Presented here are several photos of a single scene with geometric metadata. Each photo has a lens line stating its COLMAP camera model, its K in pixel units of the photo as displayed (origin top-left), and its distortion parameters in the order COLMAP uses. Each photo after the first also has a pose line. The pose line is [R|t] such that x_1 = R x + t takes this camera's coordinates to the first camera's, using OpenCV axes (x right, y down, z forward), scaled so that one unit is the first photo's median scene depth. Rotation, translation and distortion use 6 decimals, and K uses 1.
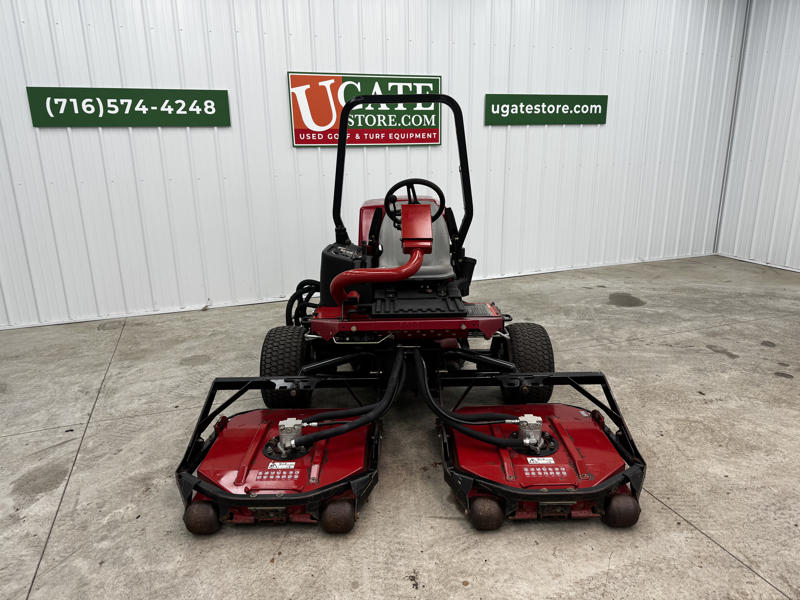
lens RADIAL K [[556.5, 0, 400.0], [0, 556.5, 300.0], [0, 0, 1]] dist [0.098358, -0.121969]
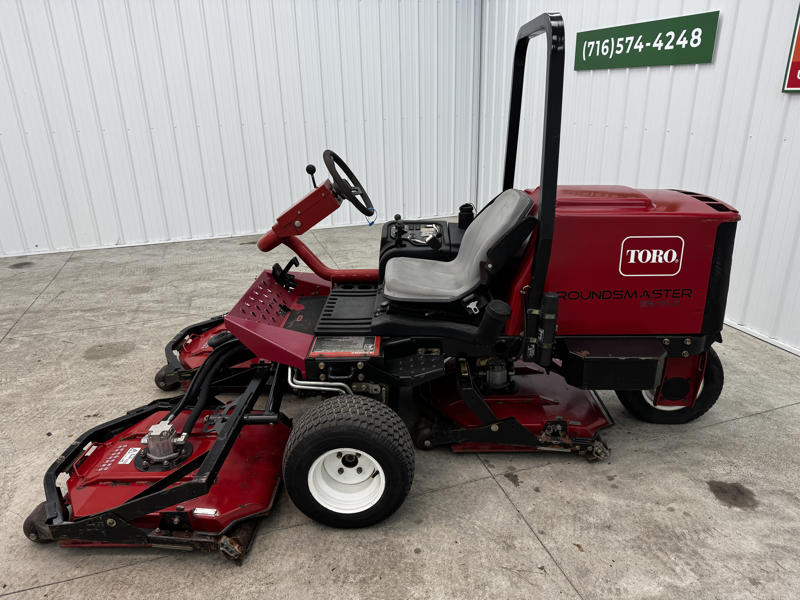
lens RADIAL K [[567.9, 0, 400.0], [0, 567.9, 300.0], [0, 0, 1]] dist [-0.002102, -0.008944]
pose [[-0.038315, 0.368297, -0.928918, 0.472870], [-0.244372, 0.897921, 0.366087, -0.190591], [0.968924, 0.241028, 0.055598, 0.609059]]
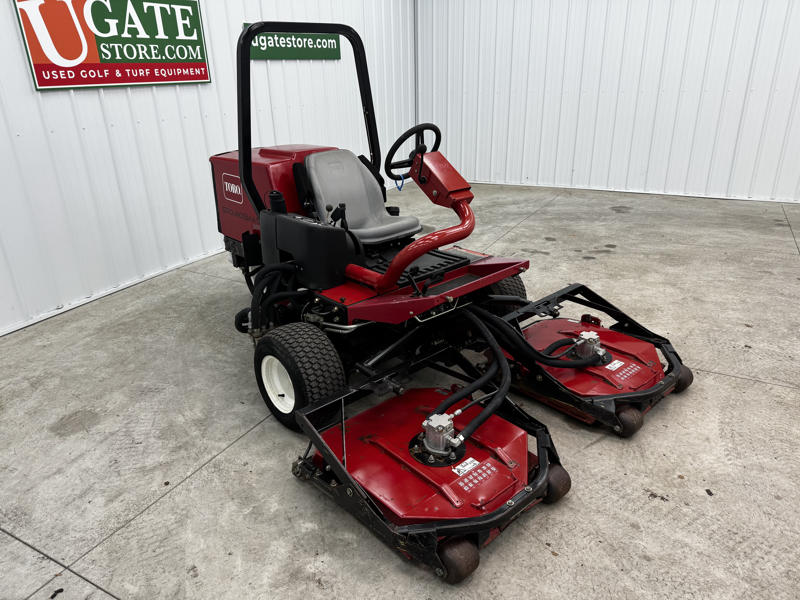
lens RADIAL K [[567.9, 0, 400.0], [0, 567.9, 300.0], [0, 0, 1]] dist [-0.002102, -0.008944]
pose [[0.742912, -0.253922, 0.619359, -0.348960], [0.189108, 0.967183, 0.169689, -0.057570], [-0.642122, -0.008938, 0.766551, 0.180262]]
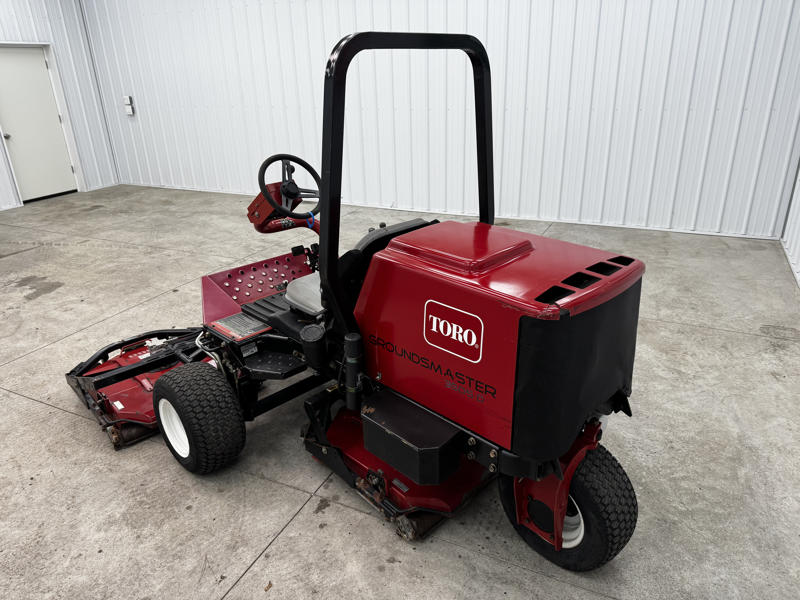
lens RADIAL K [[573.8, 0, 398.2], [0, 573.8, 274.6], [0, 0, 1]] dist [-0.003438, -0.004318]
pose [[-0.719180, 0.272171, -0.639299, 0.300712], [-0.146586, 0.839947, 0.522495, -0.316652], [0.679186, 0.469481, -0.564176, 0.962347]]
